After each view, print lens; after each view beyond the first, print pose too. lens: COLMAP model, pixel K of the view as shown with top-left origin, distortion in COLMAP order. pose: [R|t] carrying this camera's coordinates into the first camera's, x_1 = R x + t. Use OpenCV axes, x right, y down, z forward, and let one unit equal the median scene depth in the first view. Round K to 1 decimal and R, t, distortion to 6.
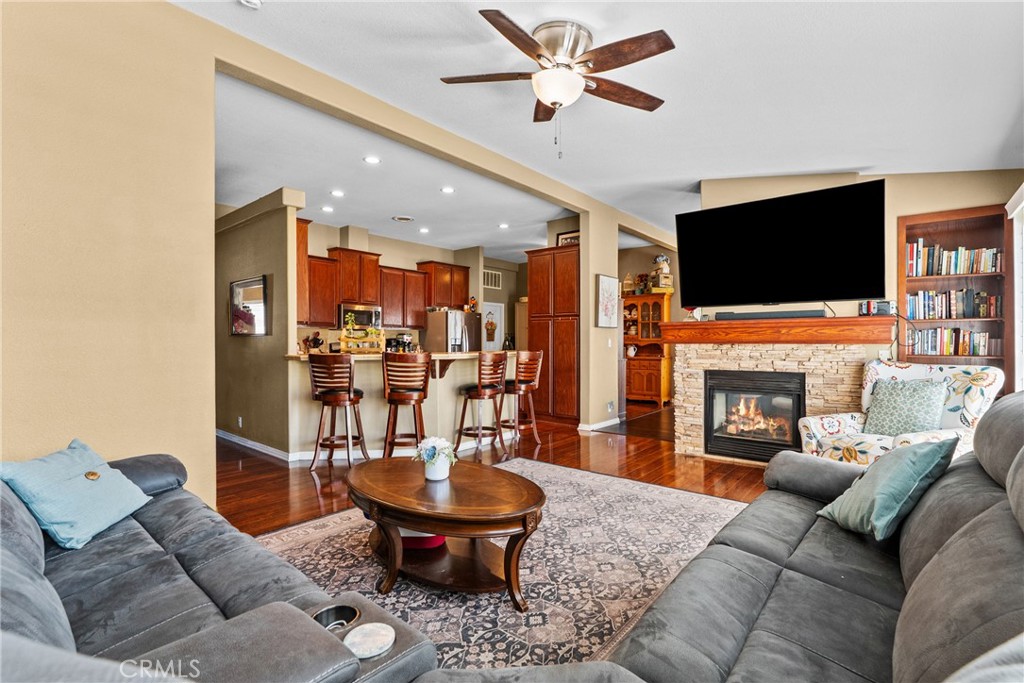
lens RADIAL K [[464.9, 0, 511.9], [0, 464.9, 342.0], [0, 0, 1]] dist [-0.013233, 0.006099]
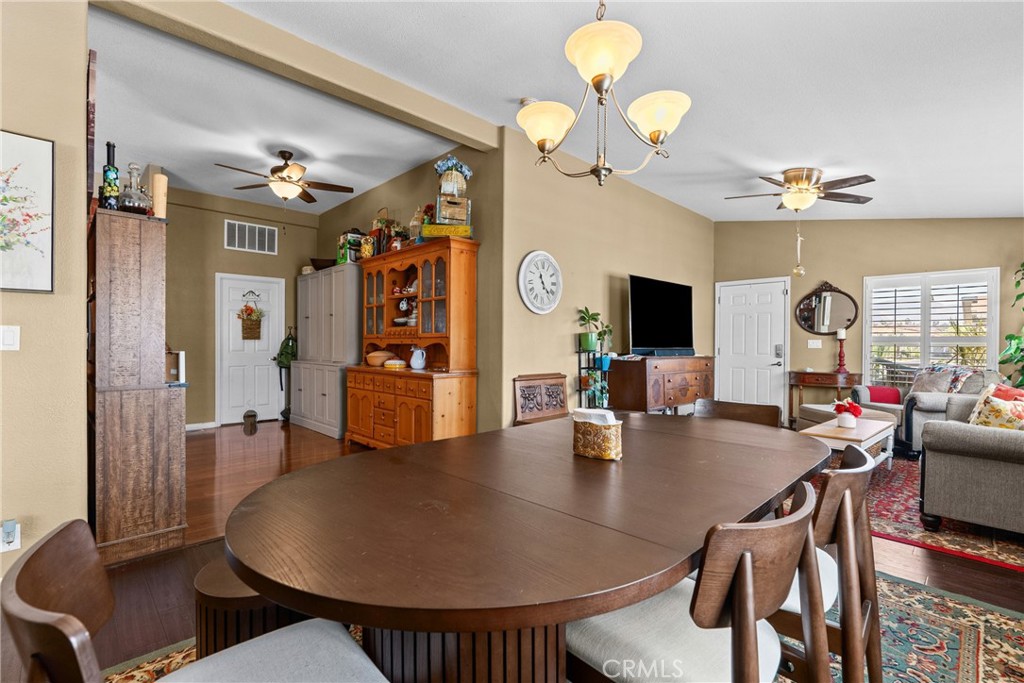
lens RADIAL K [[464.9, 0, 519.0], [0, 464.9, 344.8], [0, 0, 1]] dist [-0.013233, 0.006099]
pose [[0.996086, 0.005347, -0.088225, 0.577265], [-0.005228, 0.999985, 0.001573, 0.004669], [0.088232, -0.001105, 0.996099, 0.697132]]
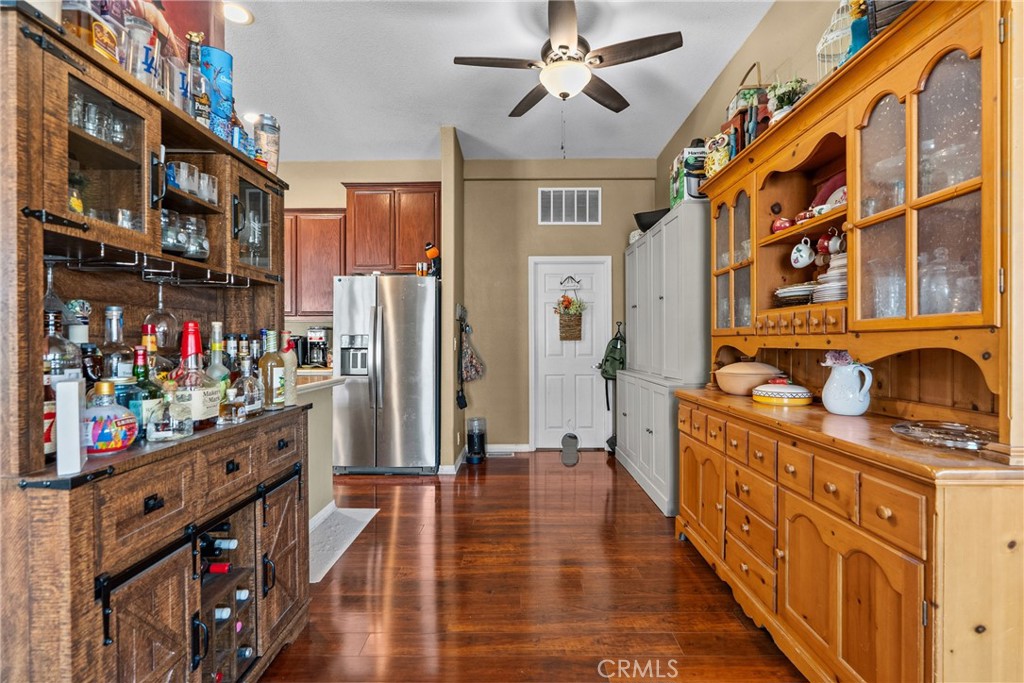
lens RADIAL K [[464.9, 0, 510.8], [0, 464.9, 341.8], [0, 0, 1]] dist [-0.013233, 0.006099]
pose [[0.633190, -0.001800, -0.773994, 0.443351], [0.001601, 0.999998, -0.001015, 0.000927], [0.773995, -0.000597, 0.633192, 1.076643]]
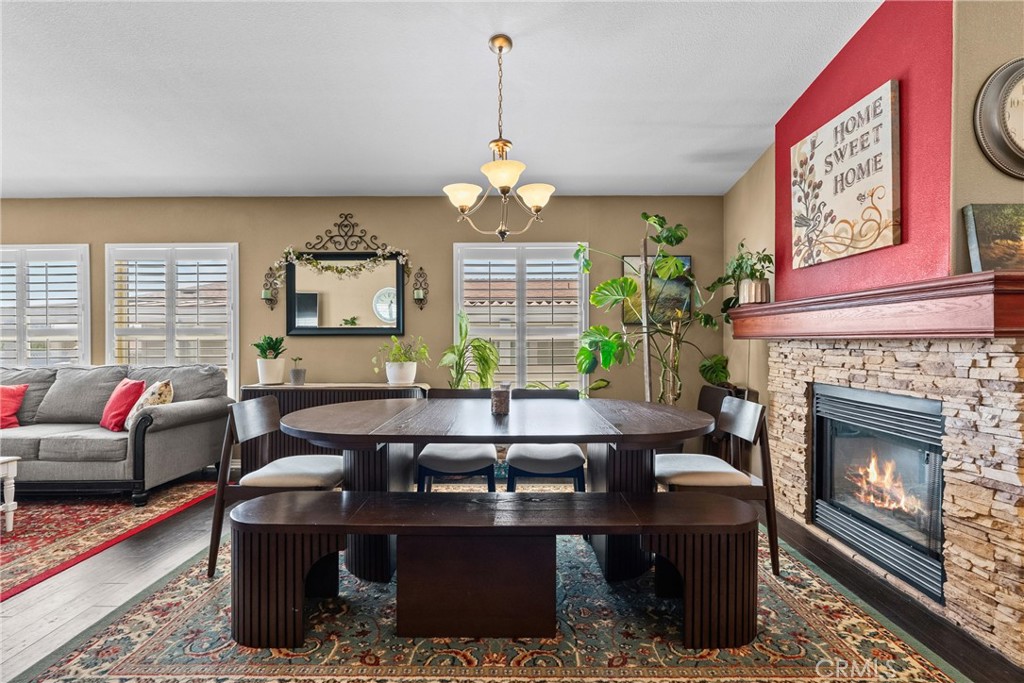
lens RADIAL K [[464.9, 0, 512.9], [0, 464.9, 343.0], [0, 0, 1]] dist [-0.013233, 0.006099]
pose [[-0.647300, -0.003233, 0.762228, 0.311999], [0.000945, 0.999987, 0.005045, 0.004636], [-0.762235, 0.003986, -0.647289, 1.162881]]
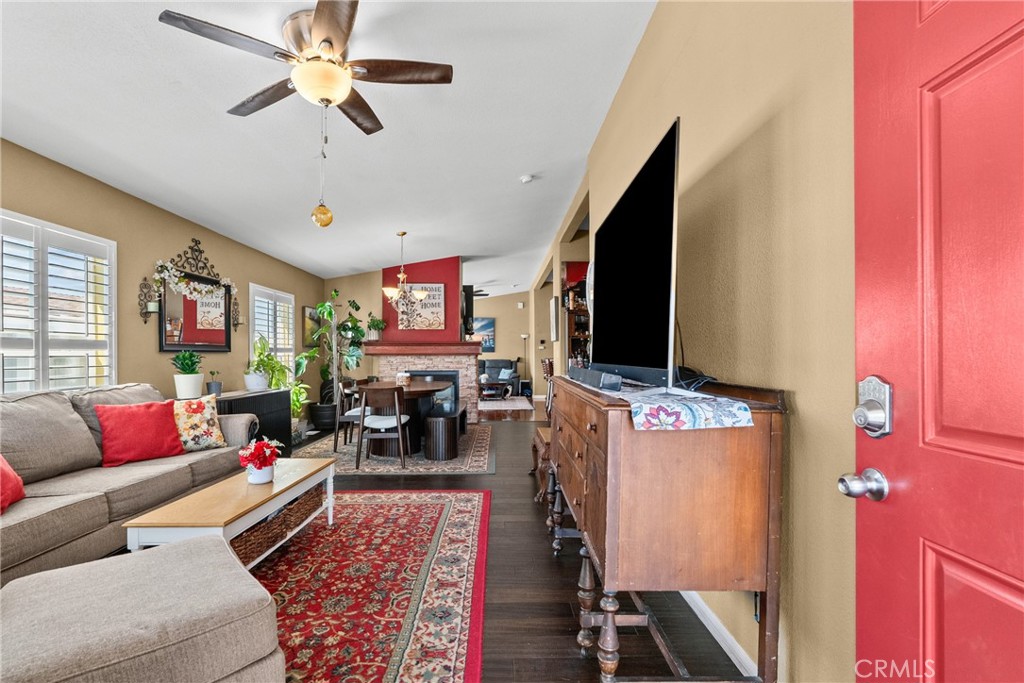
lens RADIAL K [[464.9, 0, 519.8], [0, 464.9, 352.6], [0, 0, 1]] dist [-0.013233, 0.006099]
pose [[-0.731456, -0.001366, -0.681888, 1.042696], [0.002532, 0.999986, -0.004720, 0.003232], [0.681884, -0.005179, -0.731442, 1.740574]]
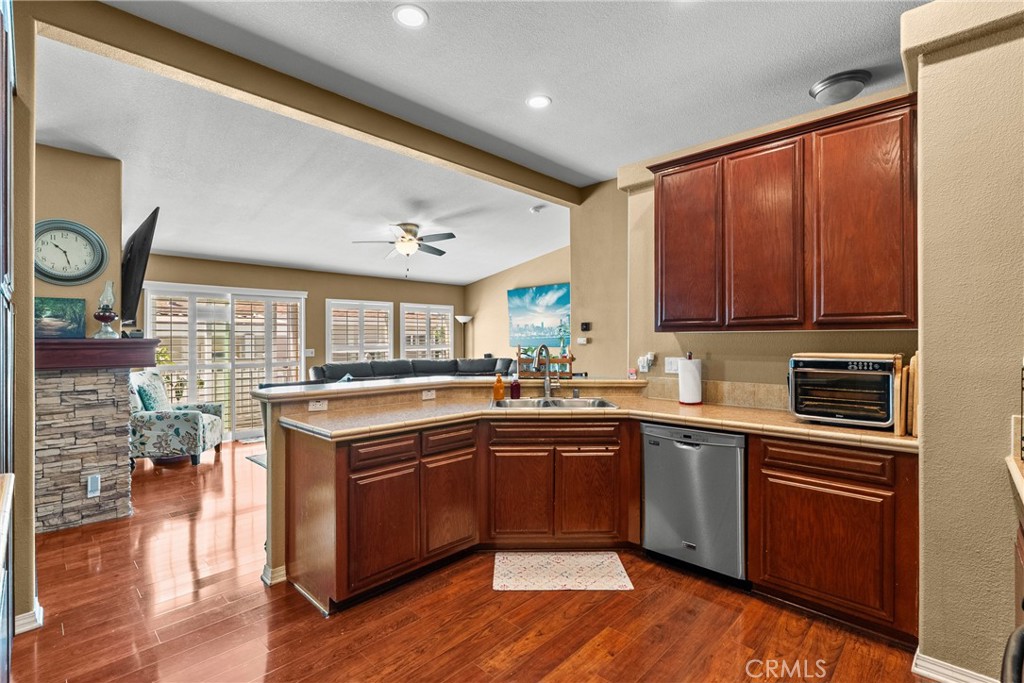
lens RADIAL K [[464.9, 0, 516.6], [0, 464.9, 339.5], [0, 0, 1]] dist [-0.013233, 0.006099]
pose [[-0.997858, 0.005754, 0.065167, -0.229107], [0.005785, 0.999983, 0.000290, -0.027410], [-0.065164, 0.000667, -0.997874, 1.238537]]
